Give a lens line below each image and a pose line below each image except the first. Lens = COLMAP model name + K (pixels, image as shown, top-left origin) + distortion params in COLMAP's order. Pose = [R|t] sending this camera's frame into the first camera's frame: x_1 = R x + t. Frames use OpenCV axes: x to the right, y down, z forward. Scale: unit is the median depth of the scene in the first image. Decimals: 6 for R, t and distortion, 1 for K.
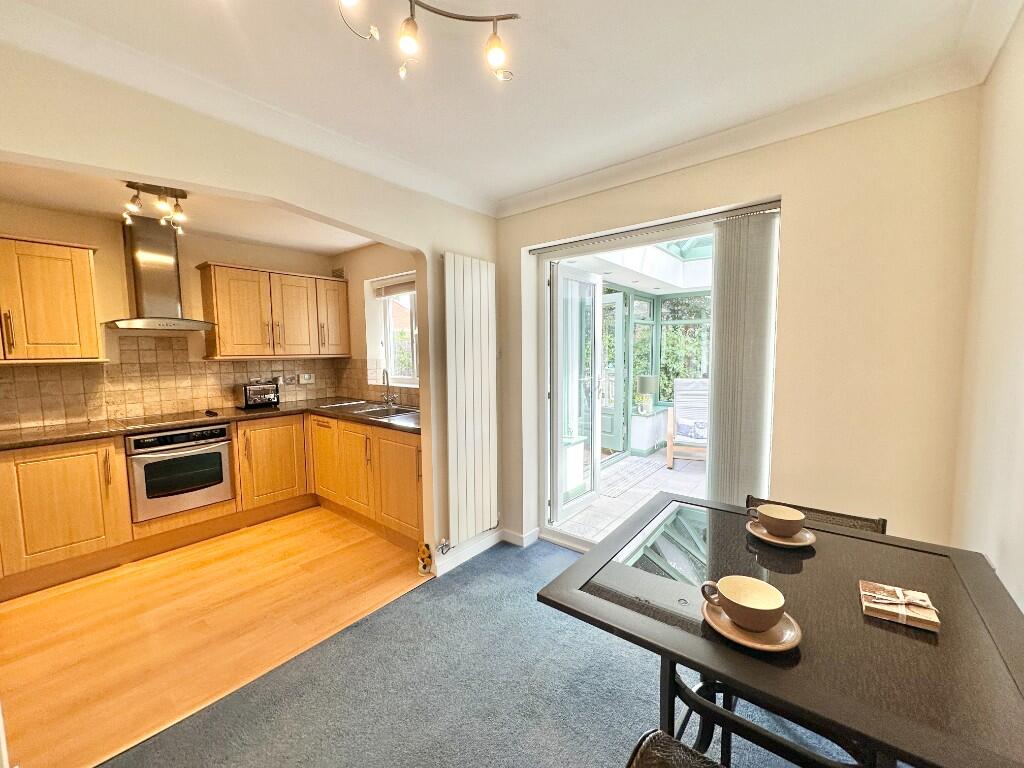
lens RADIAL K [[410.8, 0, 512.0], [0, 410.8, 384.0], [0, 0, 1]] dist [0.000193, 0.000020]
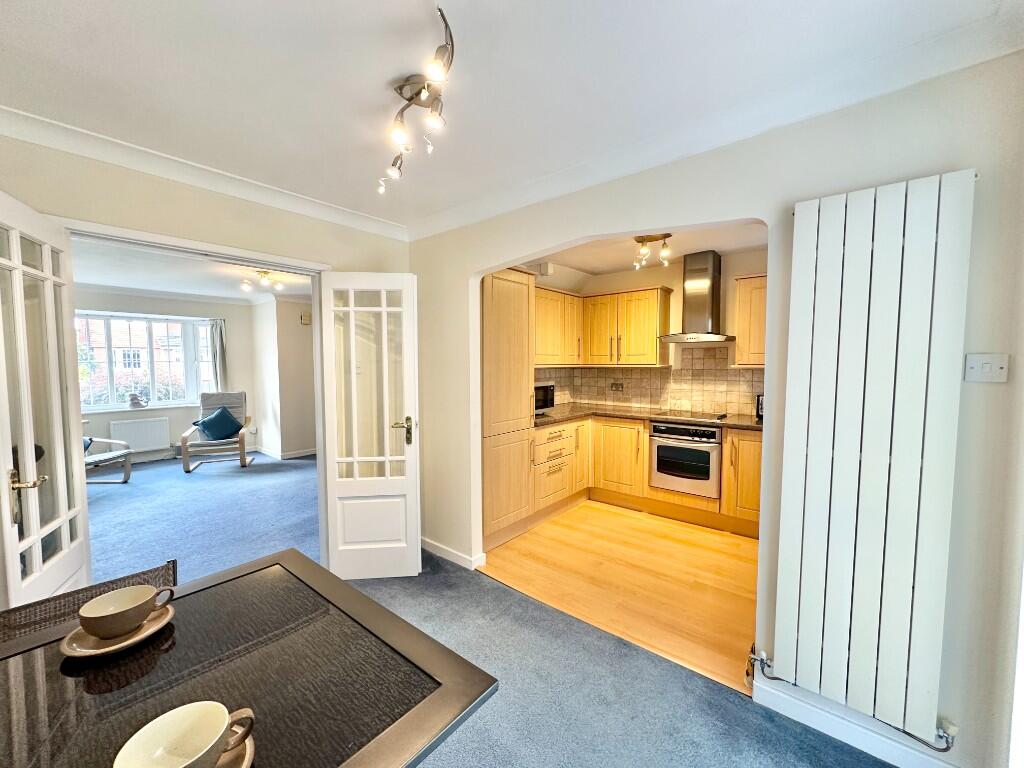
lens RADIAL K [[410.8, 0, 512.0], [0, 410.8, 384.0], [0, 0, 1]] dist [0.000193, 0.000020]
pose [[-0.018358, 0.066332, -0.997629, 0.421819], [-0.078247, 0.994641, 0.067573, -0.053135], [0.996765, 0.079302, -0.013069, 0.526944]]
